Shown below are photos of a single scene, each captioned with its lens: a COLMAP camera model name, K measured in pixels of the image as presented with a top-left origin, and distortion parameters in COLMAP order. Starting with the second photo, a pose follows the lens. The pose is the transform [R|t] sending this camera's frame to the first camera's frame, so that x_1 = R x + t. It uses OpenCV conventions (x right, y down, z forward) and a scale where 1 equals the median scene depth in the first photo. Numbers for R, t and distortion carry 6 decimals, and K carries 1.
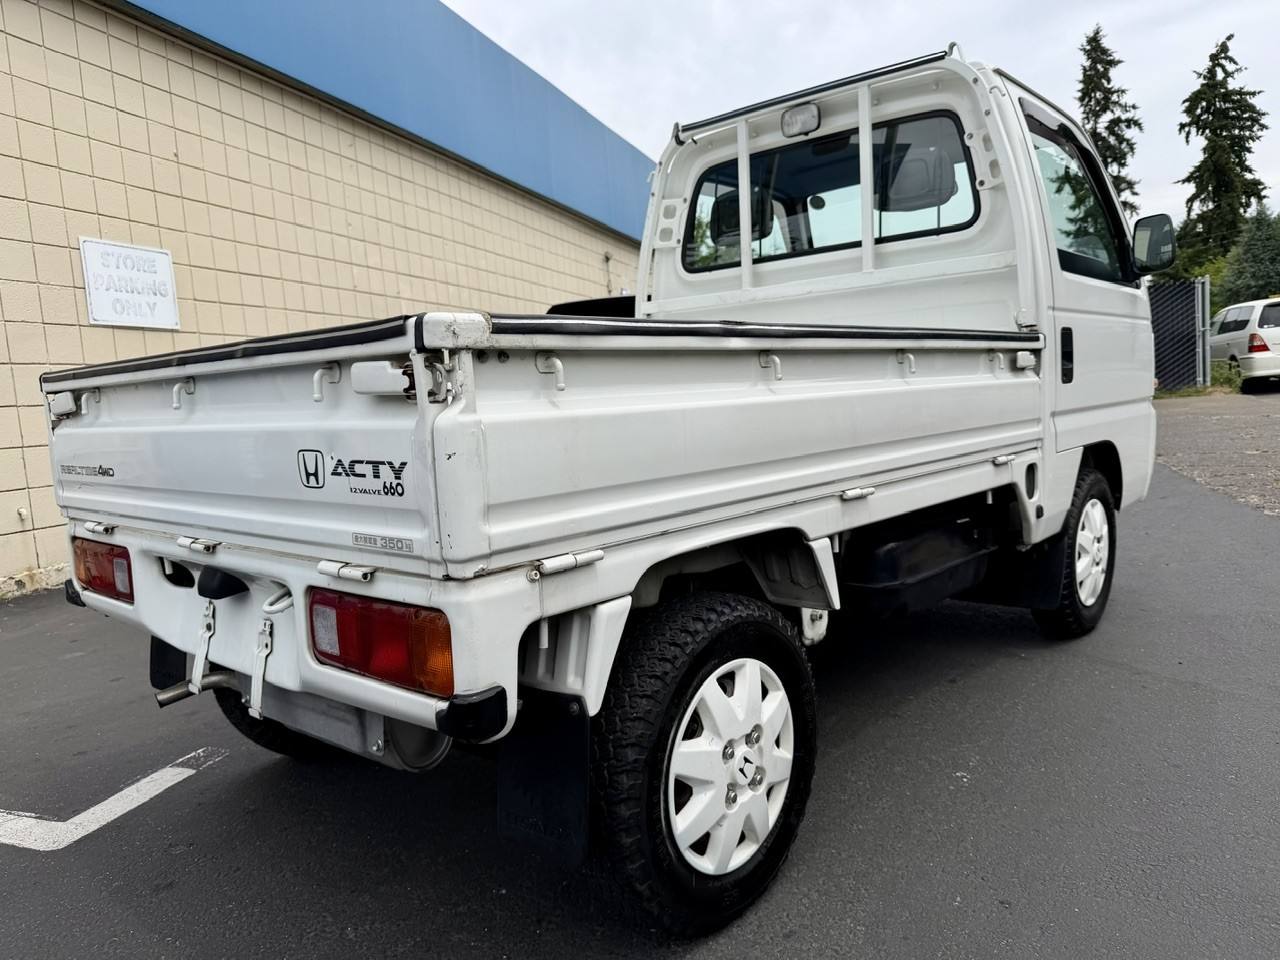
lens RADIAL K [[913.8, 0, 646.7], [0, 913.8, 484.6], [0, 0, 1]] dist [0.046502, -0.070507]
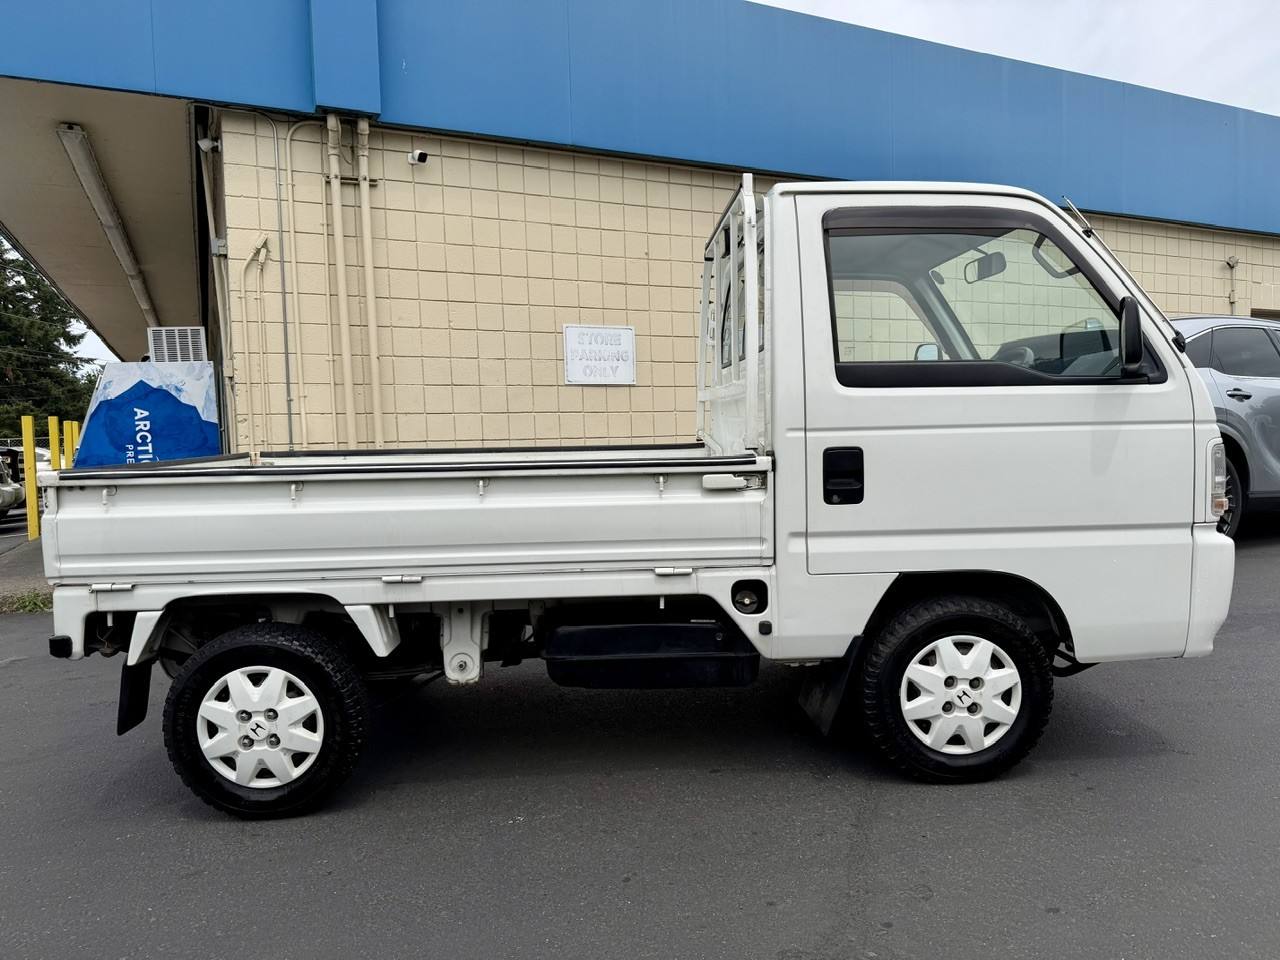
lens RADIAL K [[913.8, 0, 646.2], [0, 913.8, 485.9], [0, 0, 1]] dist [0.046502, -0.070507]
pose [[0.692104, 0.085612, -0.716703, 0.906930], [-0.087604, 0.995564, 0.034325, -0.130868], [0.716462, 0.039030, 0.696533, 0.165321]]
